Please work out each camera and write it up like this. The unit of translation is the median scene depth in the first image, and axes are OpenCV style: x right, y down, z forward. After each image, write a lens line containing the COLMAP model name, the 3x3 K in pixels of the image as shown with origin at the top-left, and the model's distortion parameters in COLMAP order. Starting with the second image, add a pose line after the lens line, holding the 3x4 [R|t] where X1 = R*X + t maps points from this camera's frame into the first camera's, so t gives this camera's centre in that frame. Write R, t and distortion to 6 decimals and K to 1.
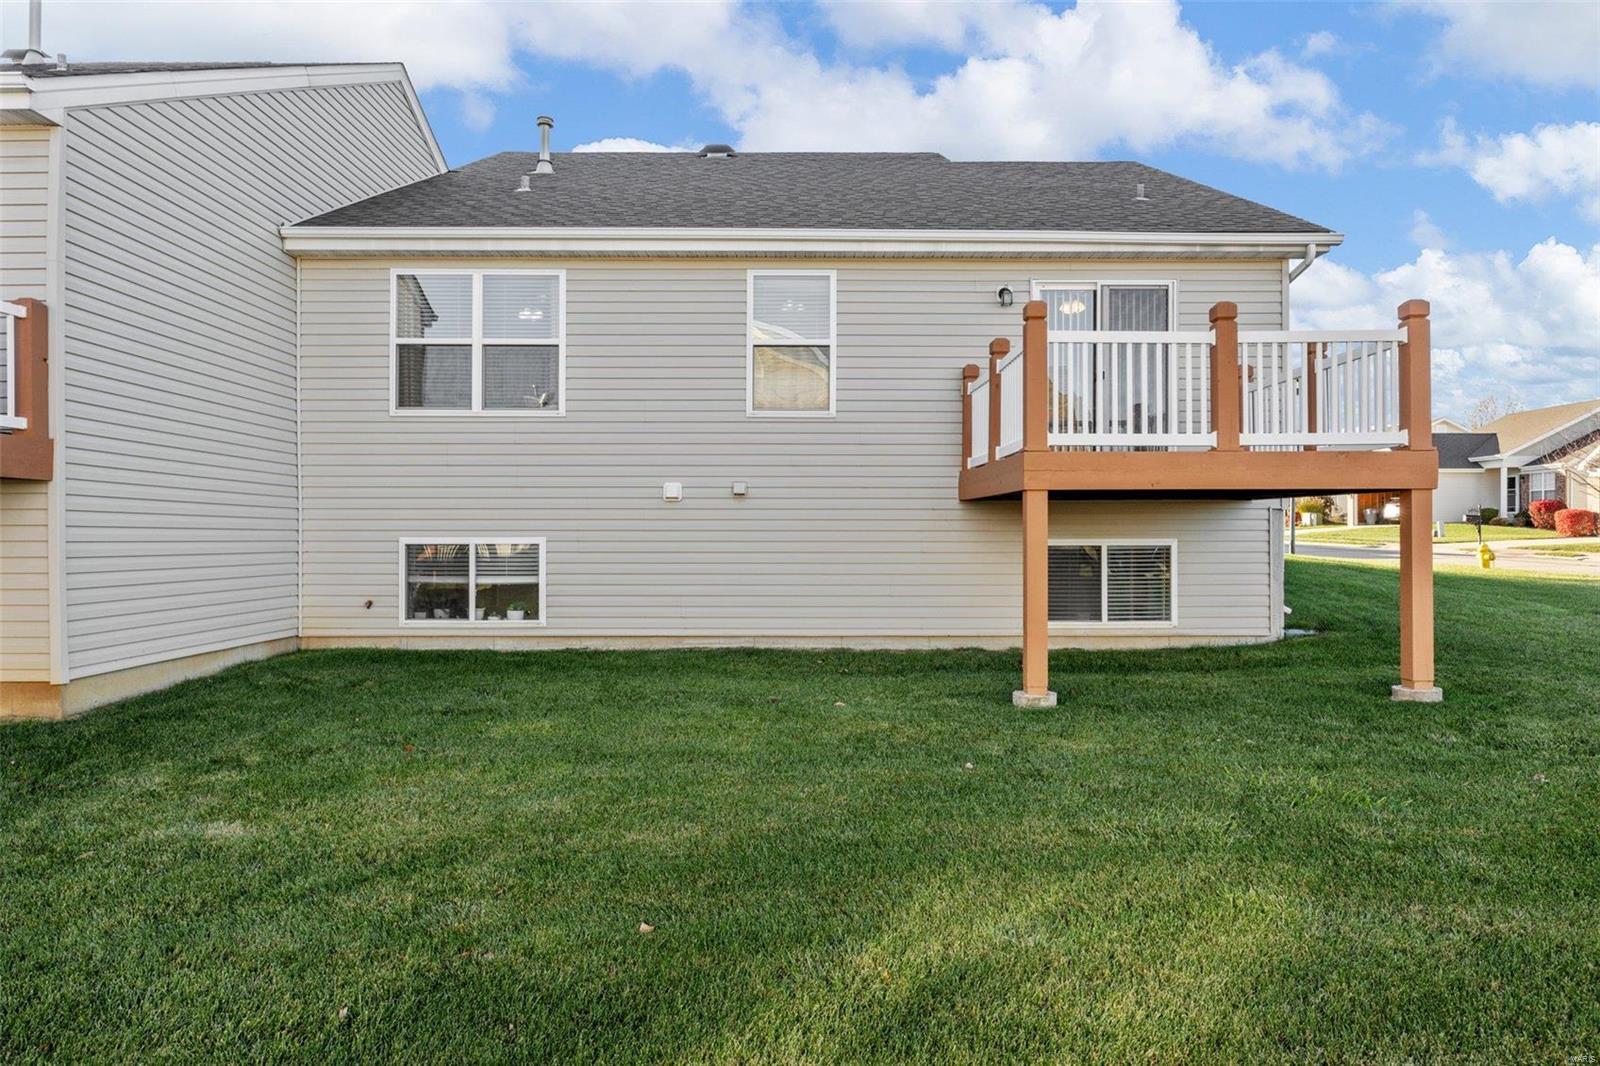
lens RADIAL K [[1016.2, 0, 796.3], [0, 1016.2, 530.8], [0, 0, 1]] dist [-0.005648, -0.005675]
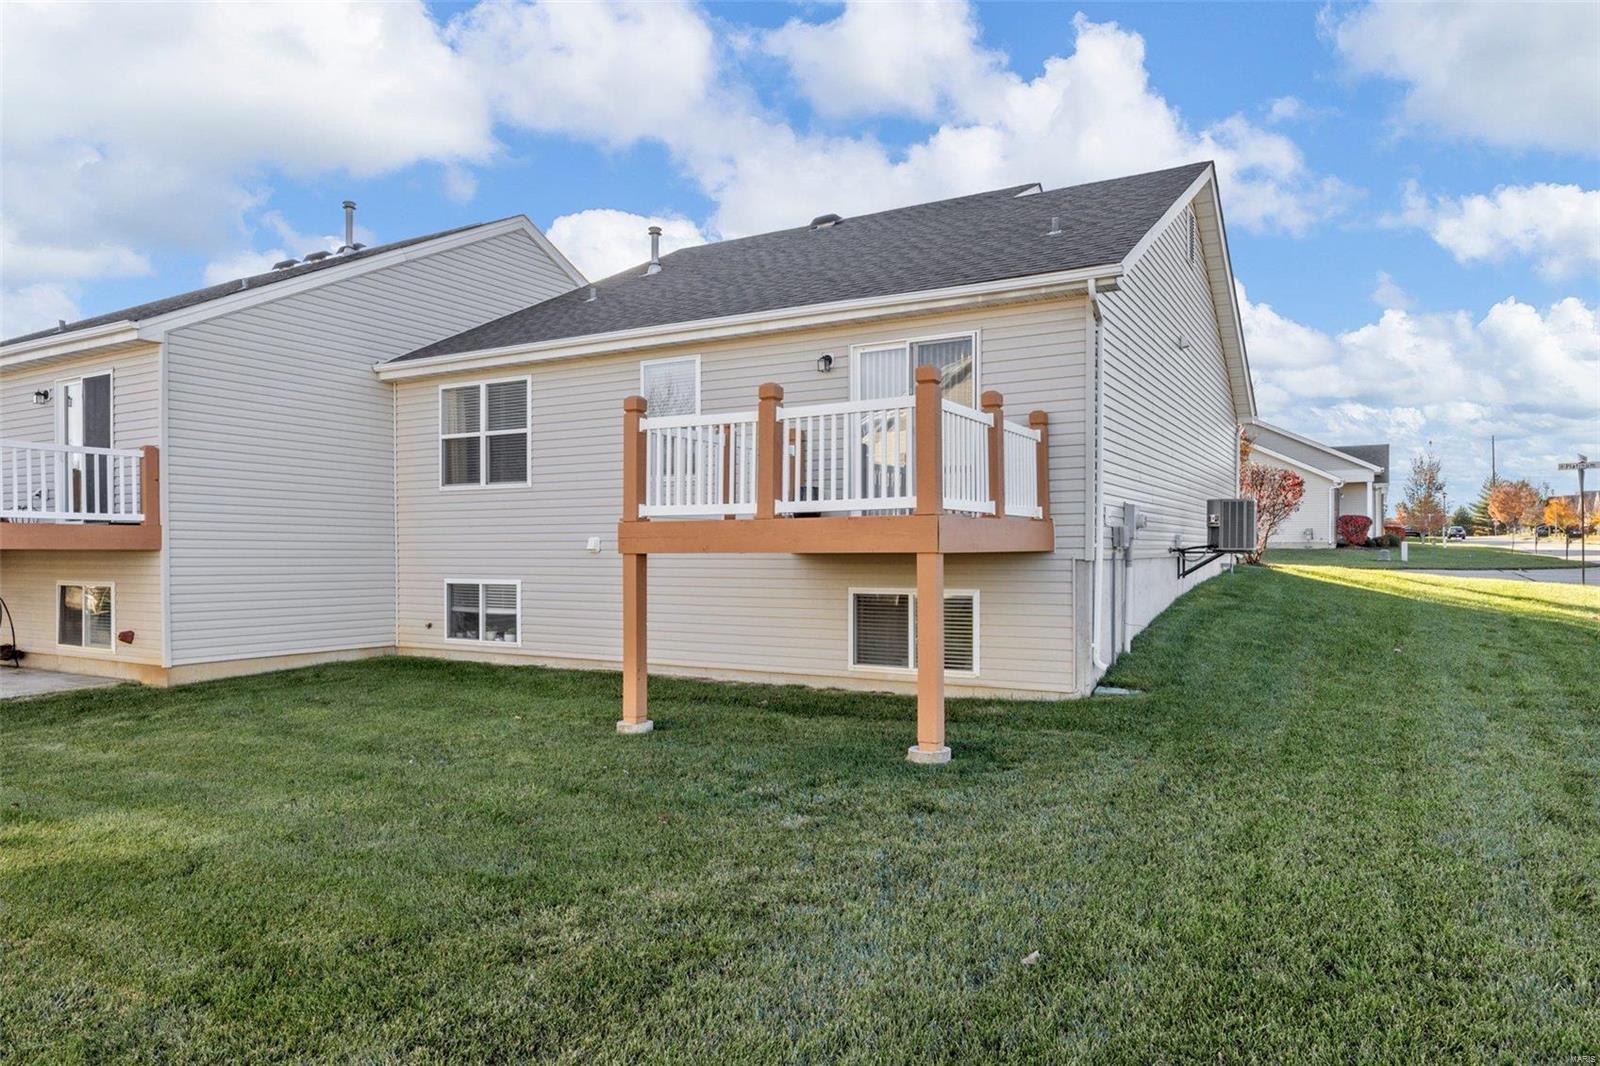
lens RADIAL K [[1016.2, 0, 746.7], [0, 1016.2, 569.6], [0, 0, 1]] dist [-0.005648, -0.005675]
pose [[0.853969, 0.007648, -0.520268, 0.693740], [0.001948, 0.999838, 0.017895, -0.030045], [0.520321, -0.016295, 0.853815, 0.026474]]
